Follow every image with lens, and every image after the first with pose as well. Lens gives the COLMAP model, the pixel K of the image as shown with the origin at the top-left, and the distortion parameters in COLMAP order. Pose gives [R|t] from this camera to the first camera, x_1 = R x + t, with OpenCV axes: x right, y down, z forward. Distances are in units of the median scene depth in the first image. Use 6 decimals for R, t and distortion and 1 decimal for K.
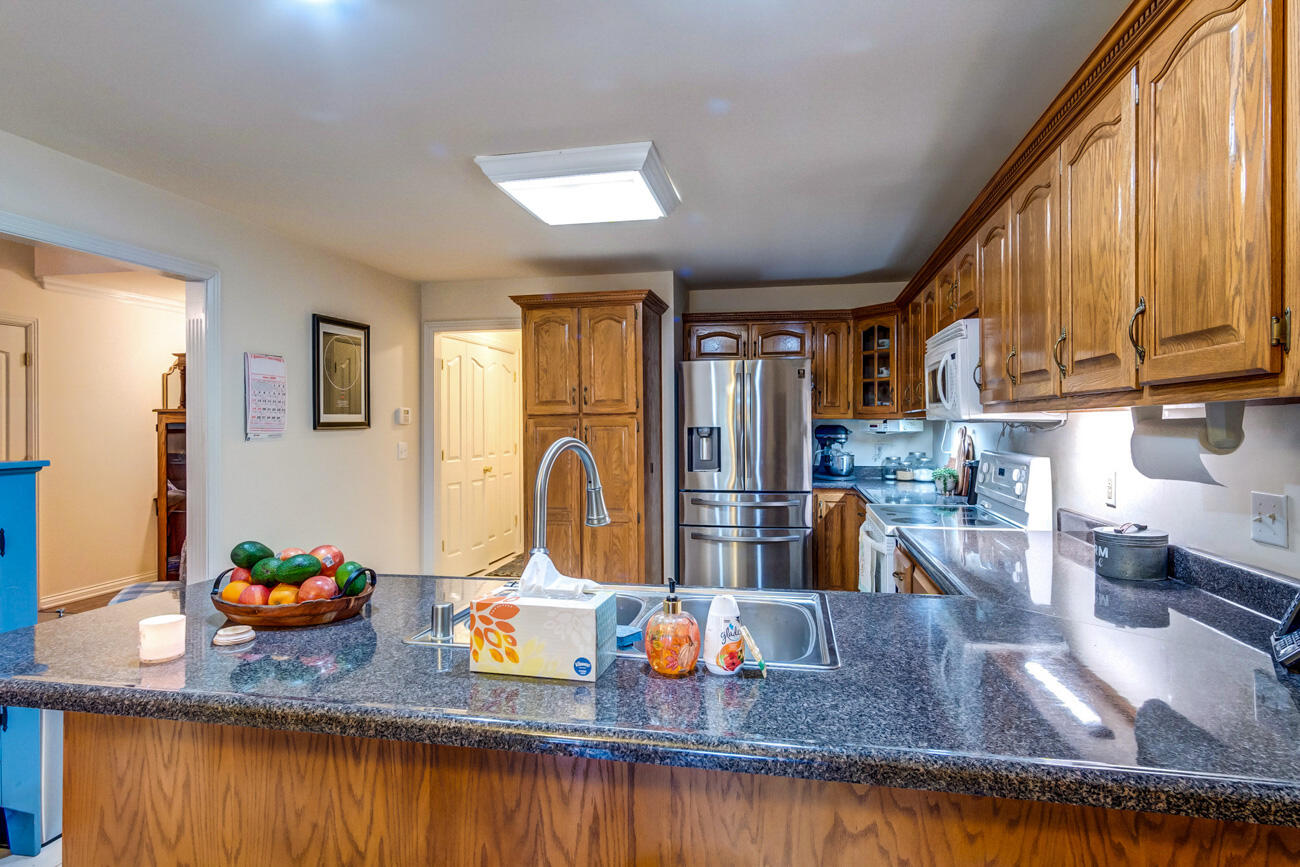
lens RADIAL K [[702.9, 0, 649.5], [0, 702.9, 426.2], [0, 0, 1]] dist [0.006093, 0.002043]
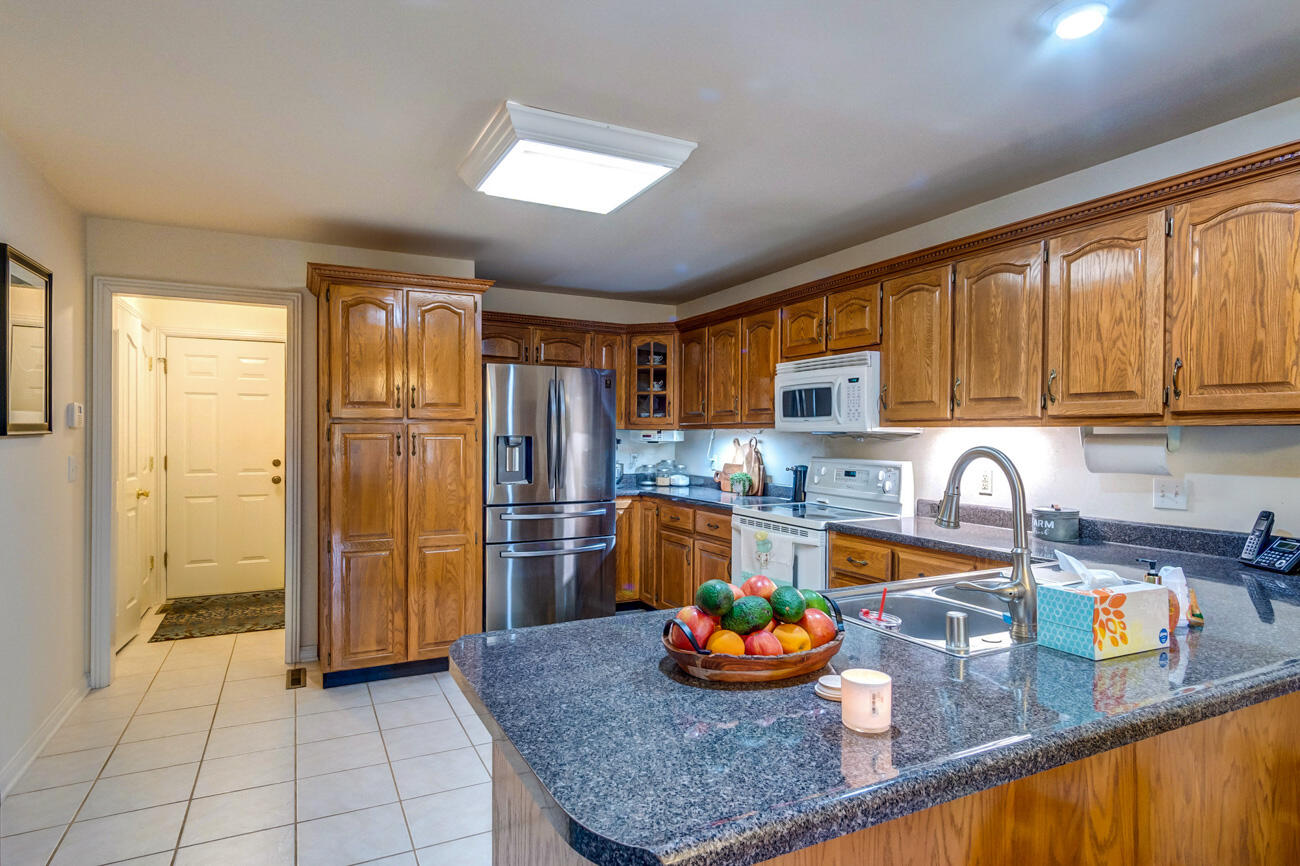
lens RADIAL K [[720.9, 0, 656.1], [0, 720.9, 440.7], [0, 0, 1]] dist [0.006397, 0.001183]
pose [[0.778997, 0.003238, 0.627019, -0.574907], [-0.007651, 0.999961, 0.004341, 0.003050], [-0.626981, -0.008180, 0.778992, 0.215437]]
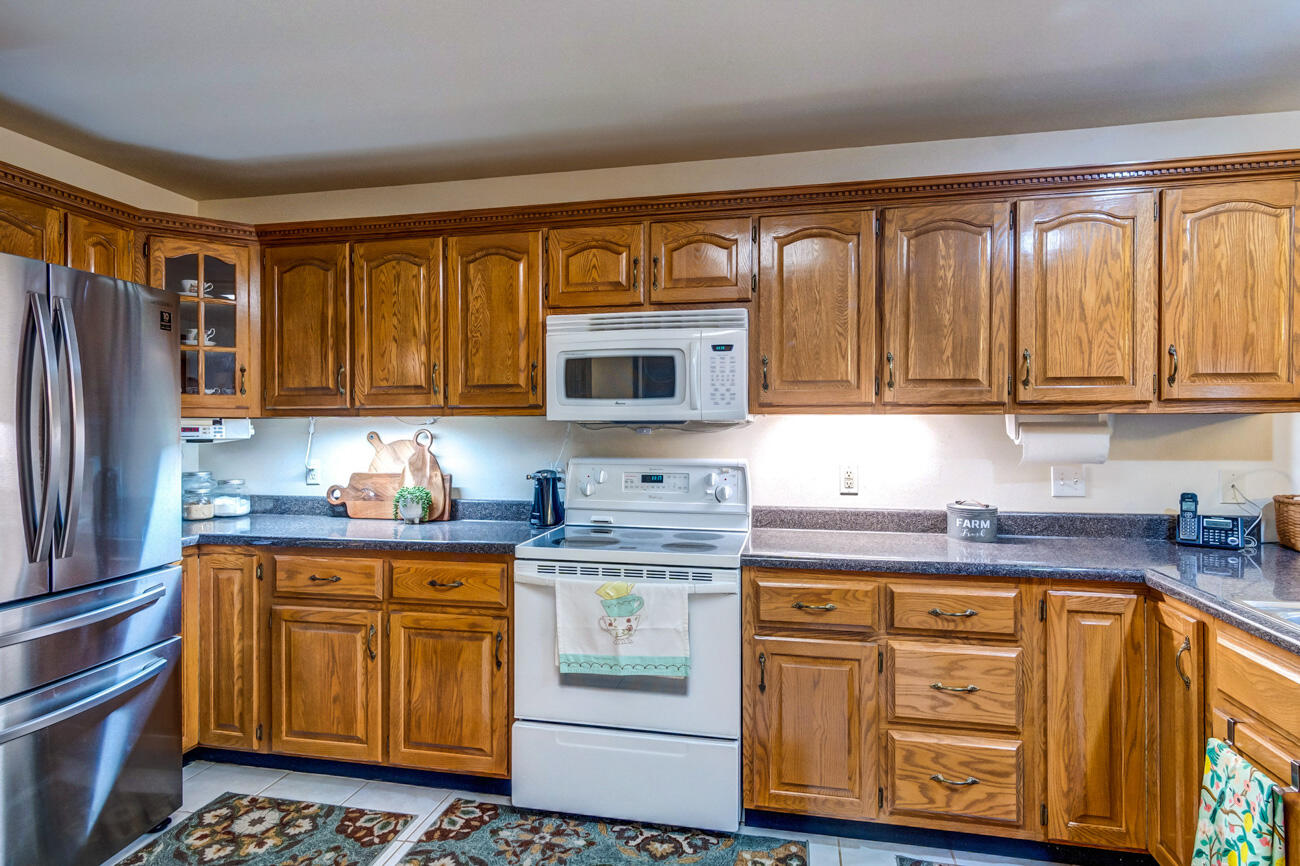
lens RADIAL K [[702.9, 0, 649.5], [0, 702.9, 425.7], [0, 0, 1]] dist [0.006093, 0.002043]
pose [[-0.000835, 0.004224, 0.999991, -0.402815], [0.003401, 0.999985, -0.004221, 0.000449], [-0.999994, 0.003397, -0.000849, 1.002309]]
